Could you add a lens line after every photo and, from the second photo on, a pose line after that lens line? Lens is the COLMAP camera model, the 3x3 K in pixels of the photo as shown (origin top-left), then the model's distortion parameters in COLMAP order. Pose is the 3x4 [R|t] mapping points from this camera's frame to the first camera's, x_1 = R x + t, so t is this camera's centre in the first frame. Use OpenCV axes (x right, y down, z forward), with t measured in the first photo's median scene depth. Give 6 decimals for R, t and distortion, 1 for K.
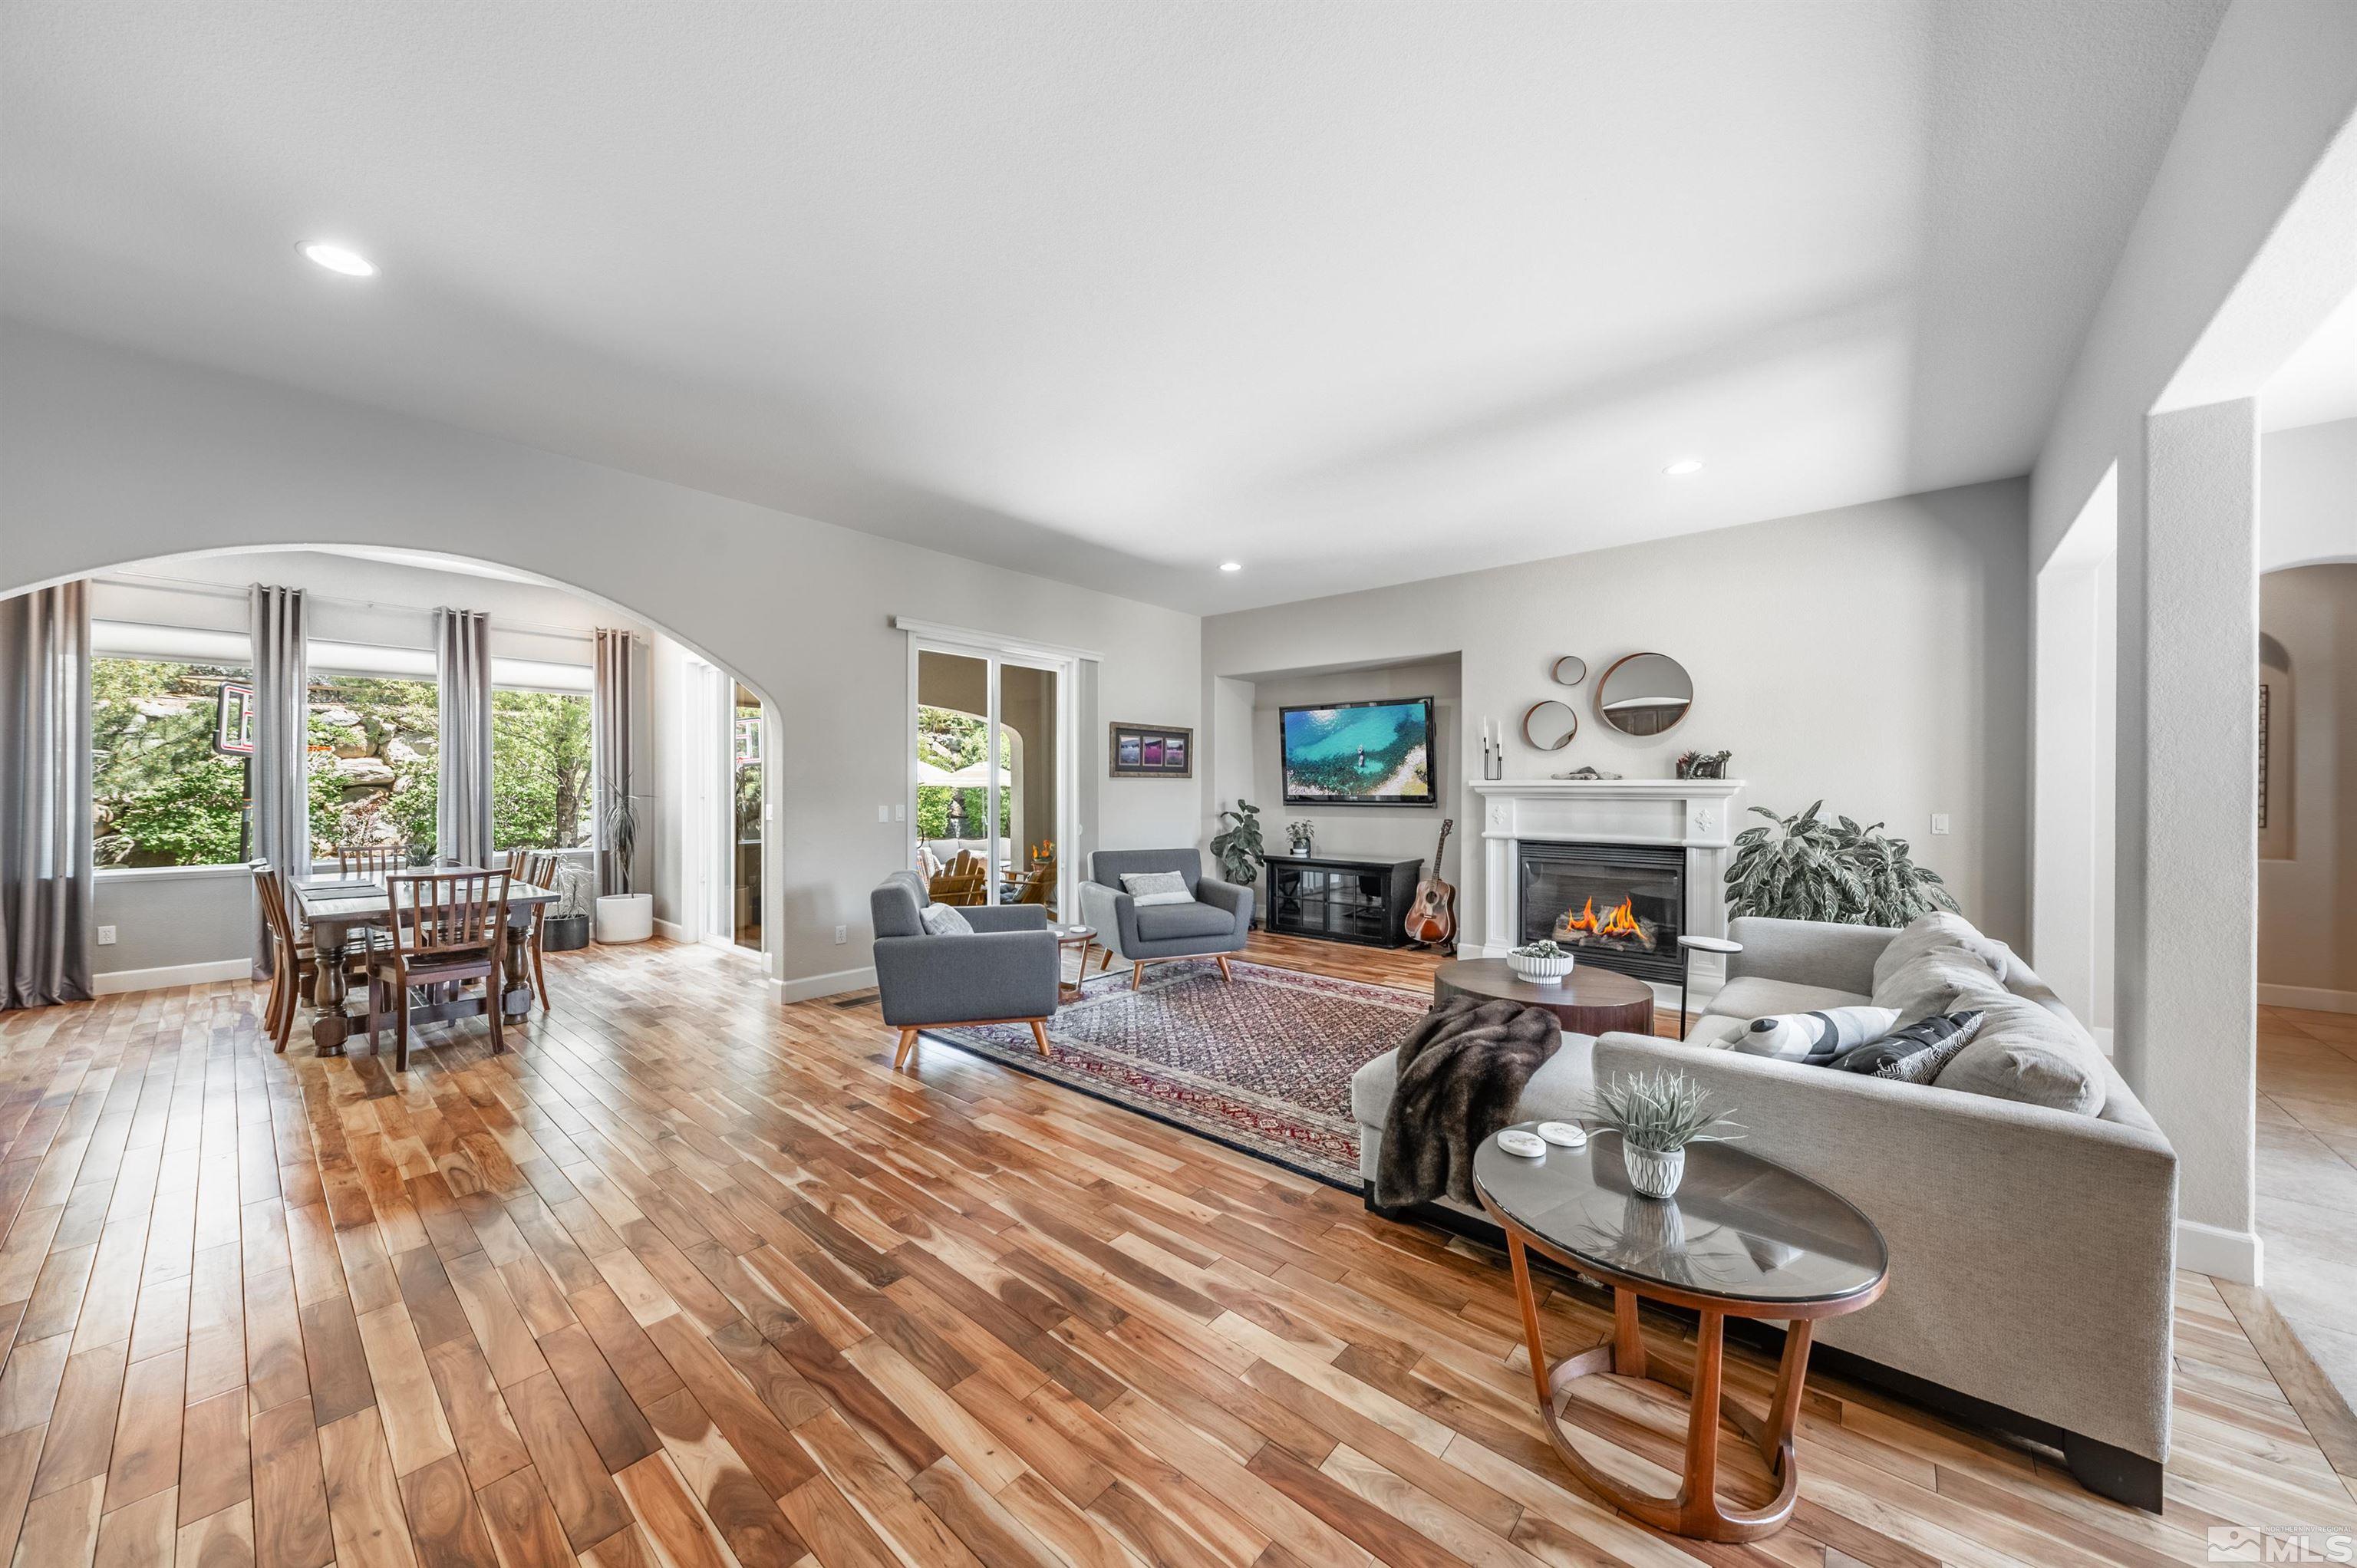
lens RADIAL K [[818.0, 0, 1176.5], [0, 818.0, 792.3], [0, 0, 1]] dist [0.011646, -0.004850]
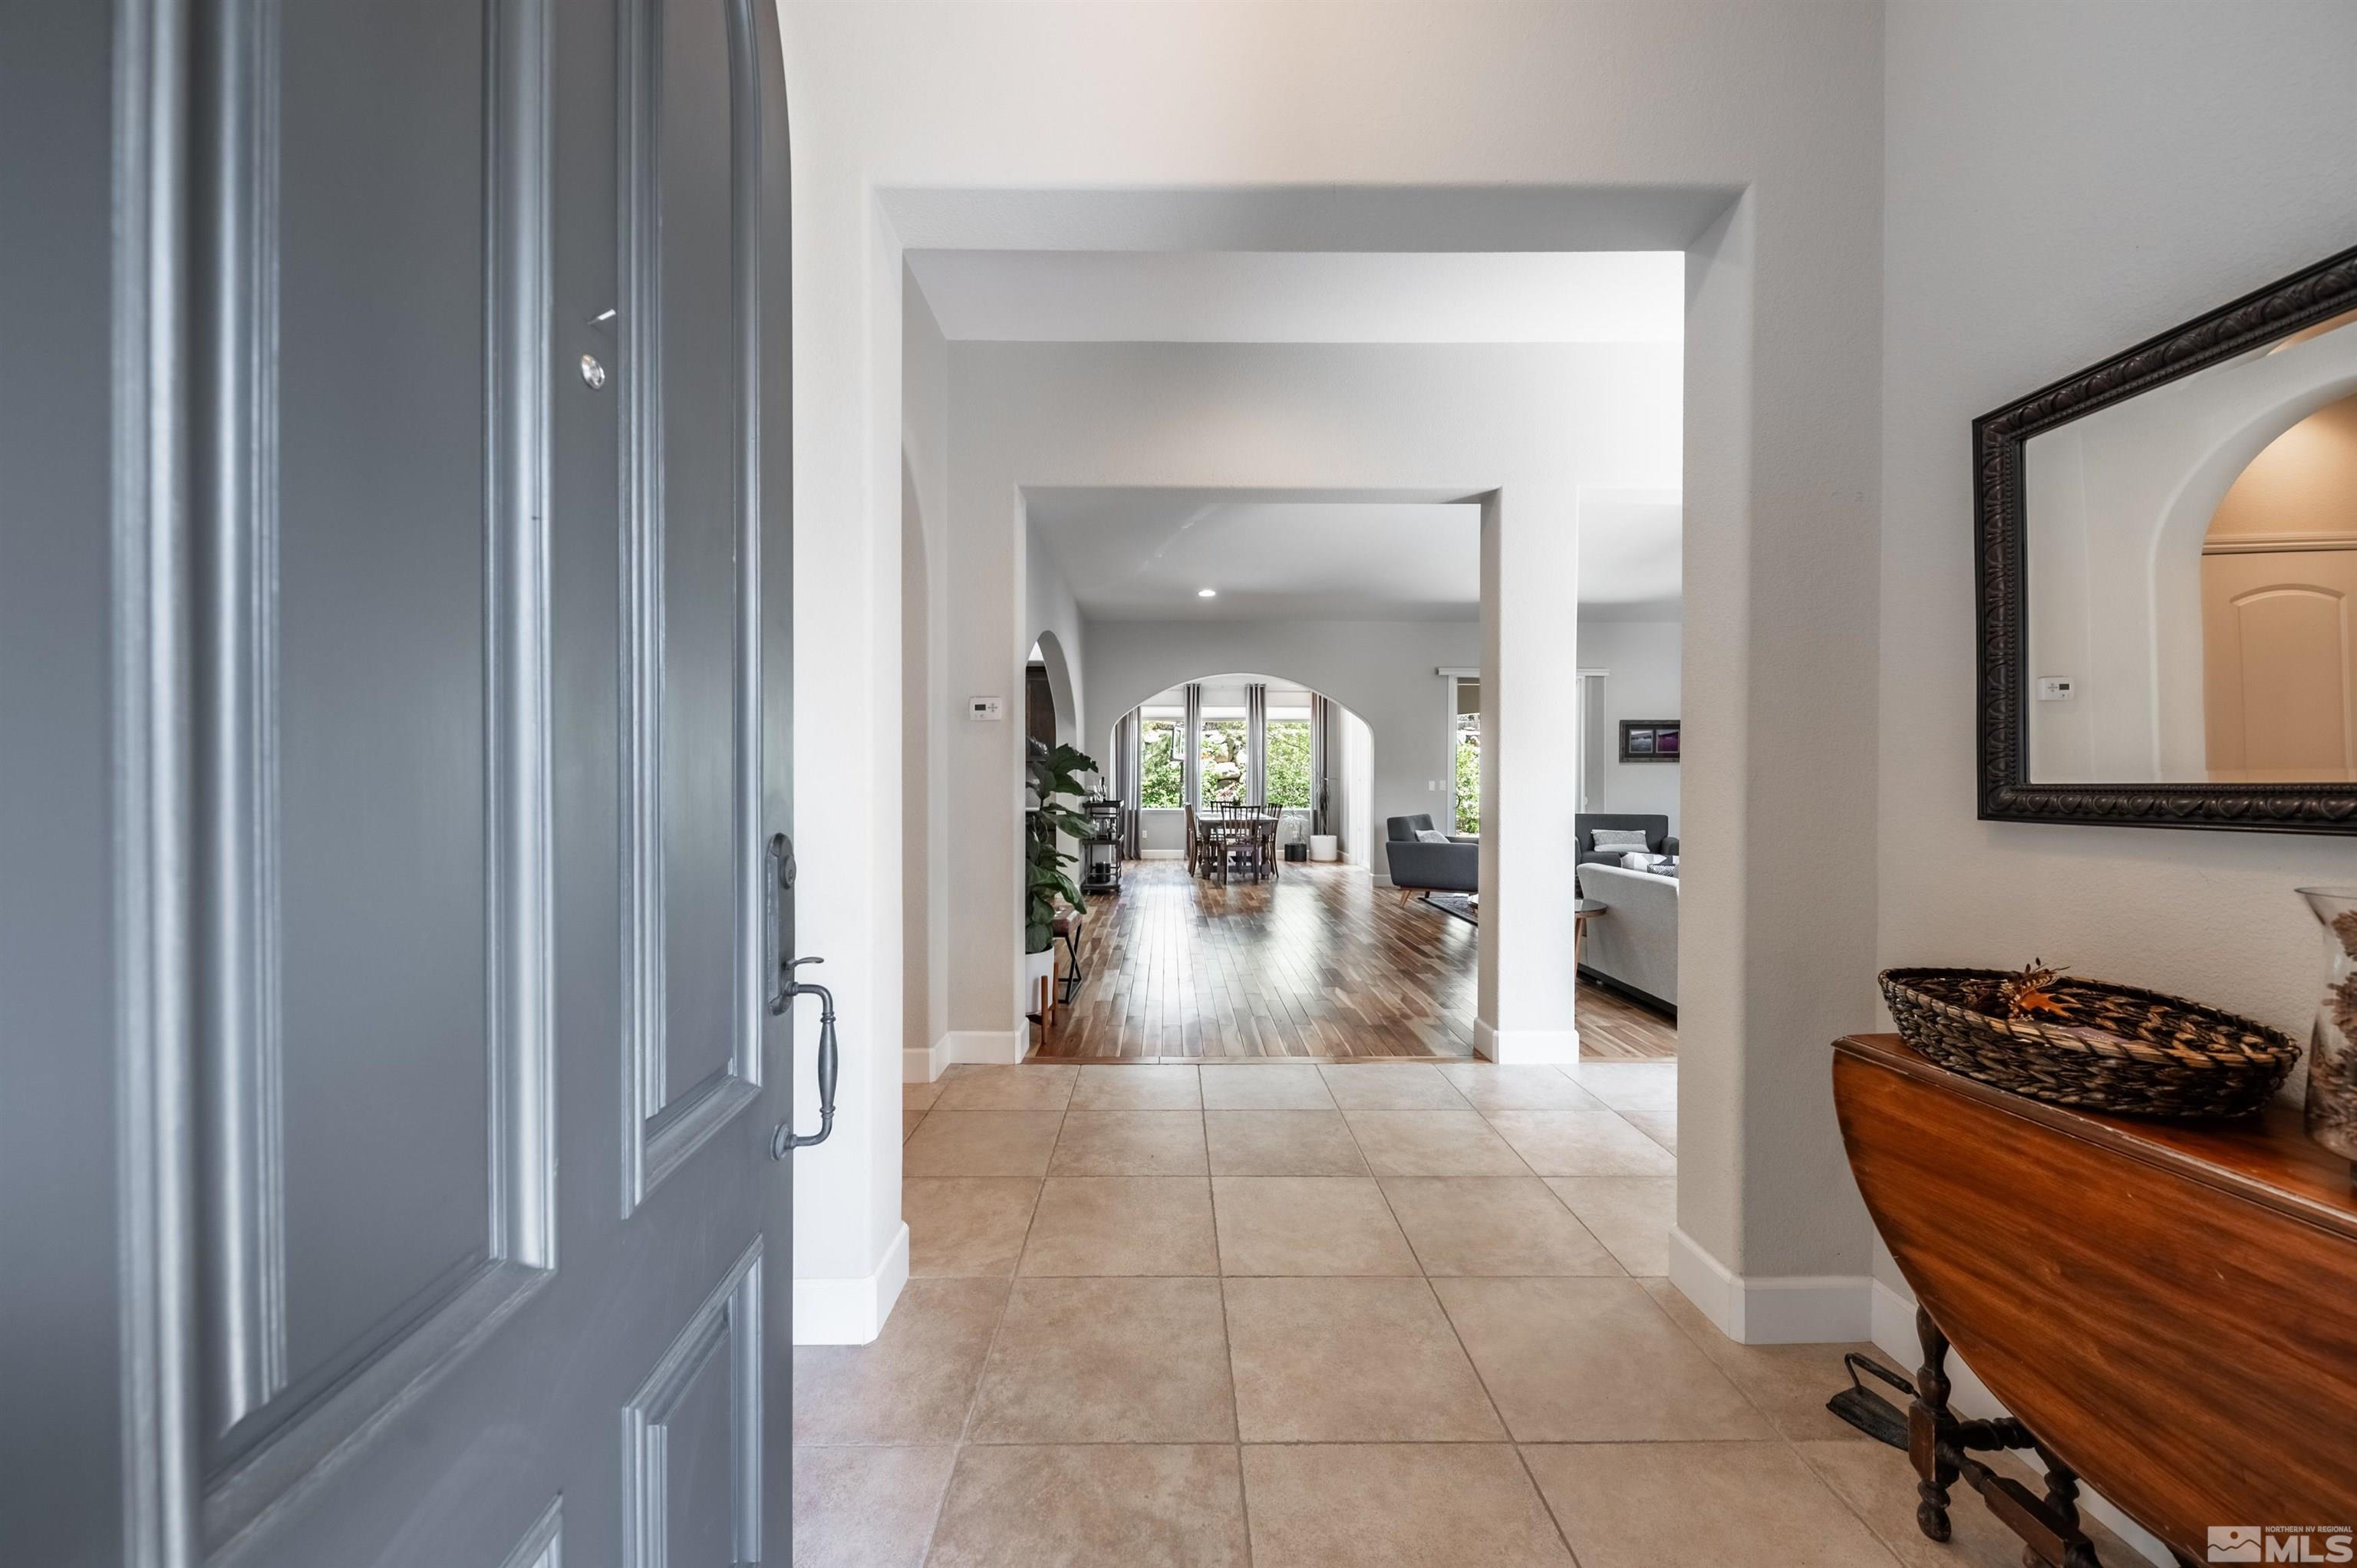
lens RADIAL K [[818.0, 0, 1176.5], [0, 818.0, 792.3], [0, 0, 1]] dist [0.011646, -0.004850]
pose [[0.662132, 0.006824, -0.749356, 0.497872], [-0.005335, 0.999976, 0.004393, 0.031464], [0.749368, 0.001089, 0.662153, -0.458475]]
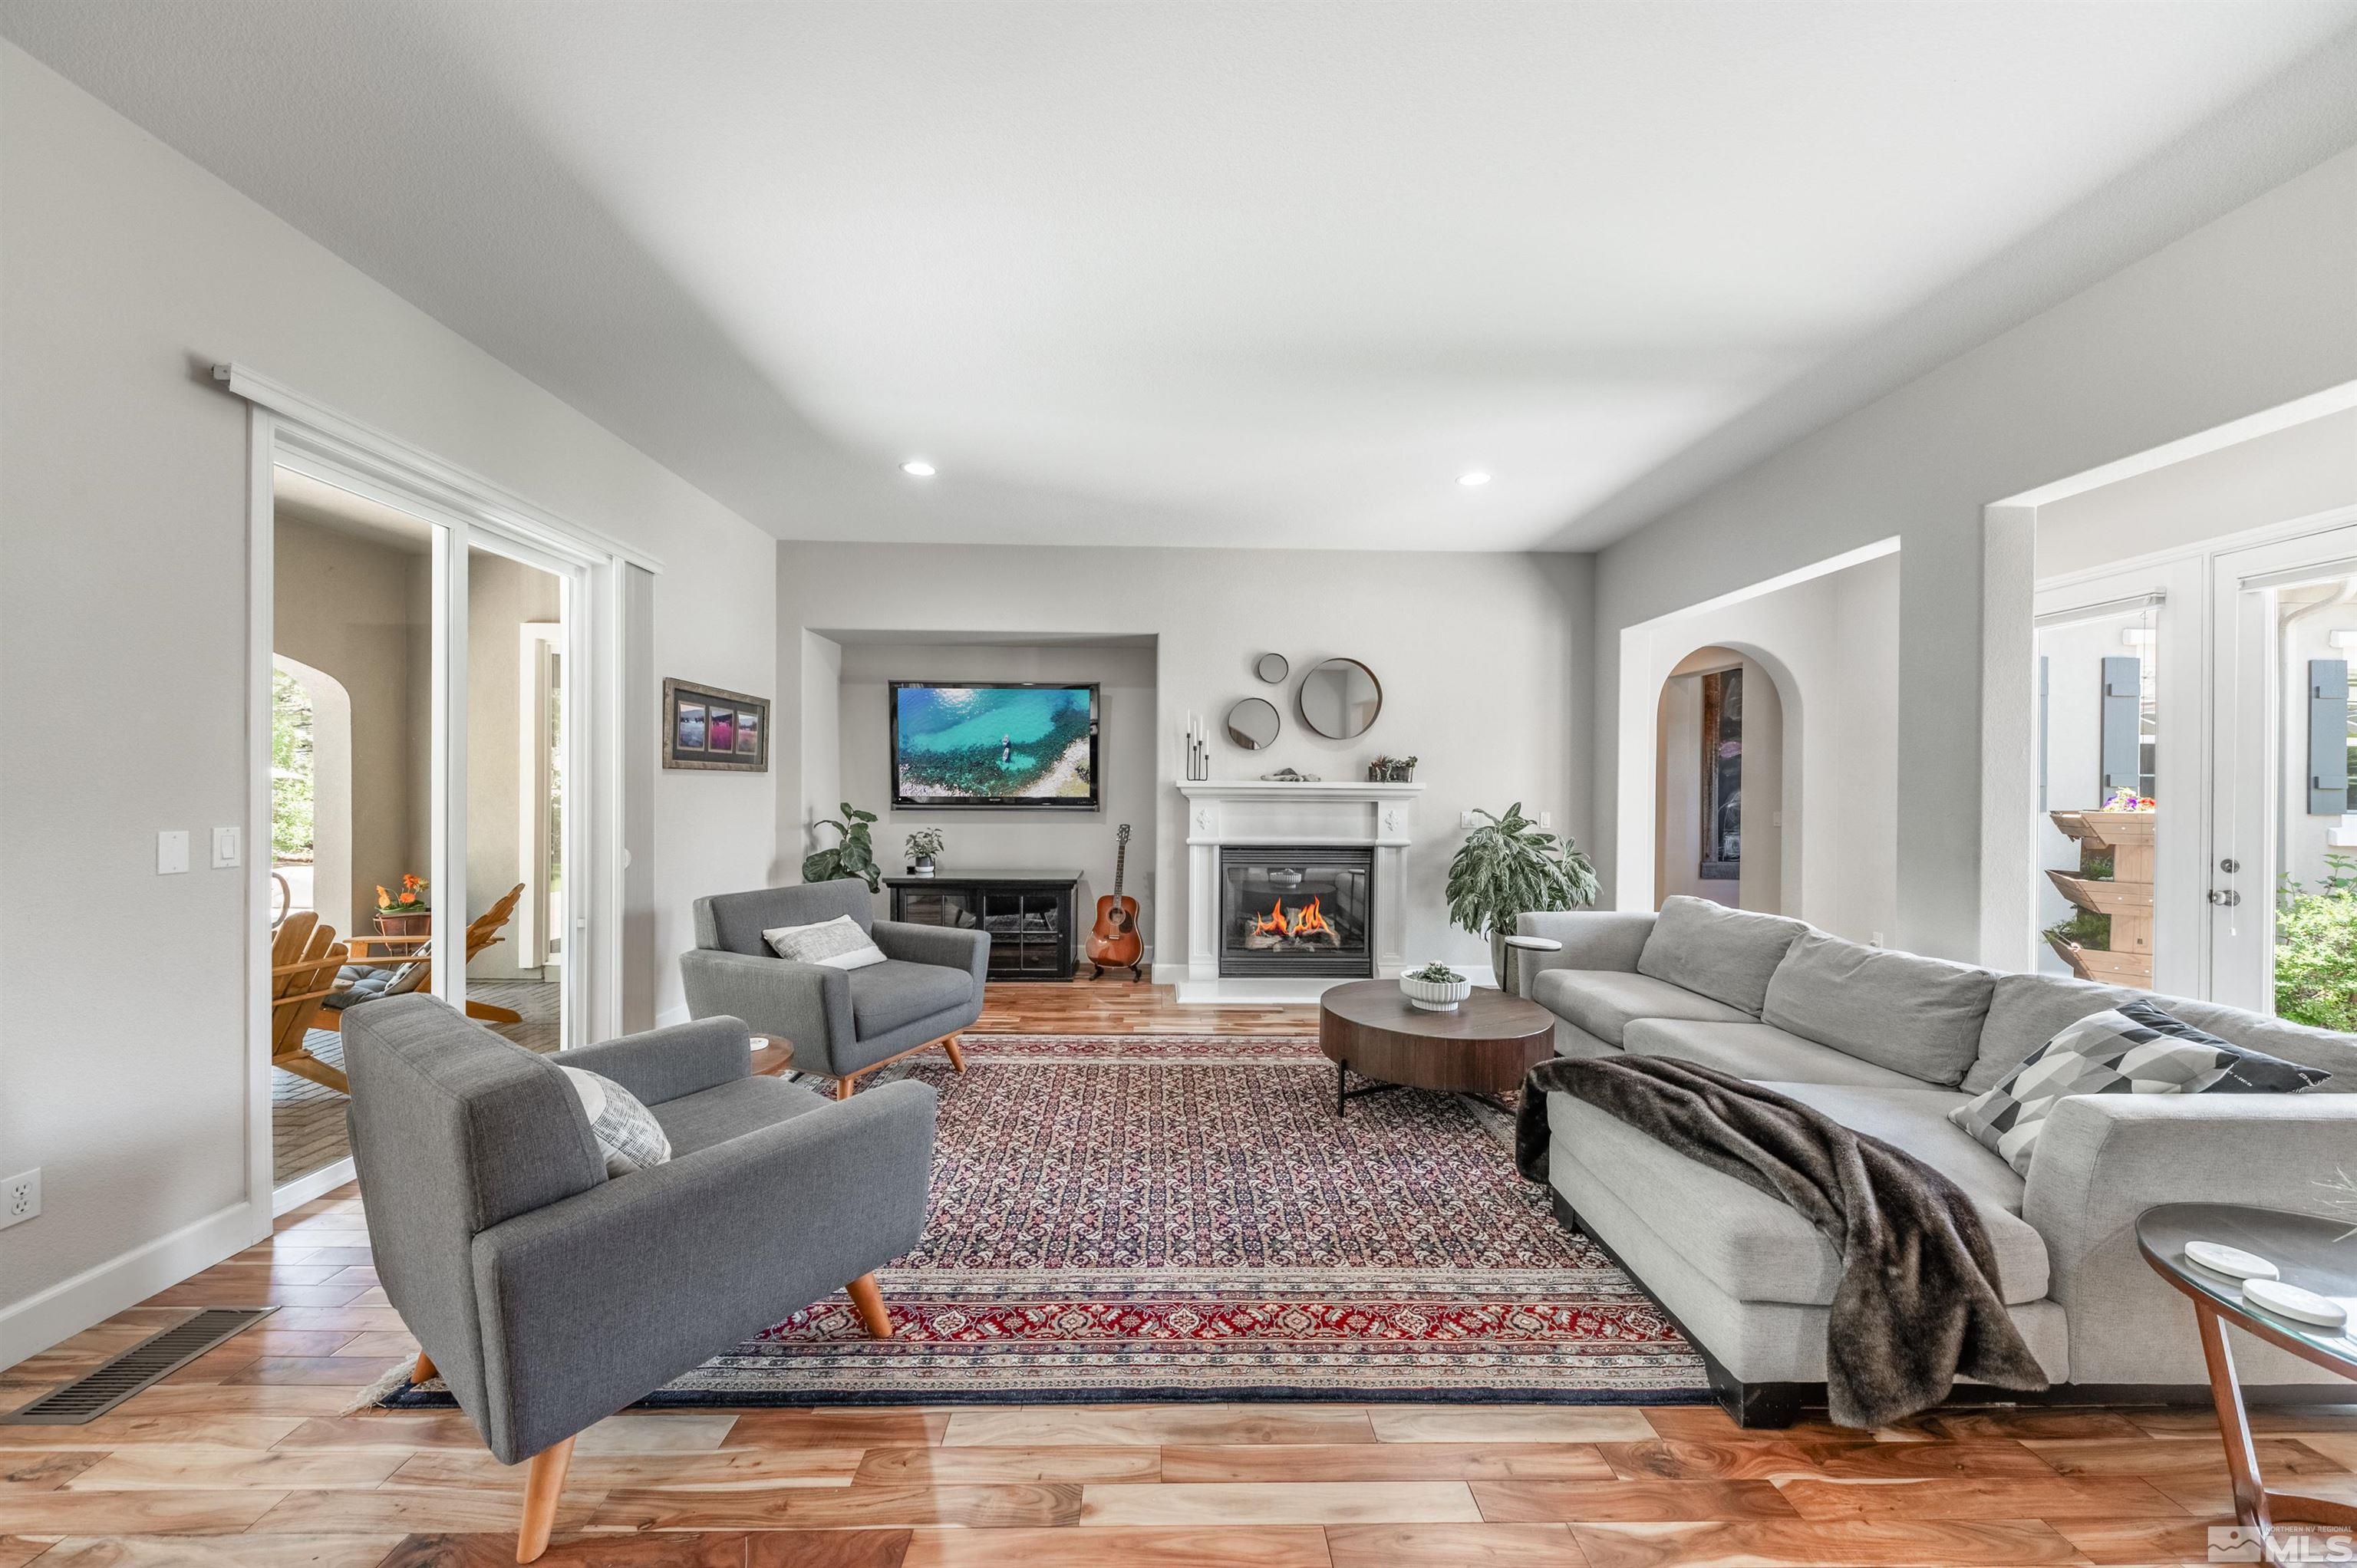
lens RADIAL K [[810.7, 0, 1174.4], [0, 810.7, 792.6], [0, 0, 1]] dist [0.000594, 0.000045]
pose [[0.743707, 0.000378, 0.668505, -0.232553], [-0.002872, 0.999992, 0.002630, -0.003689], [-0.668499, -0.003876, 0.743703, 0.343248]]
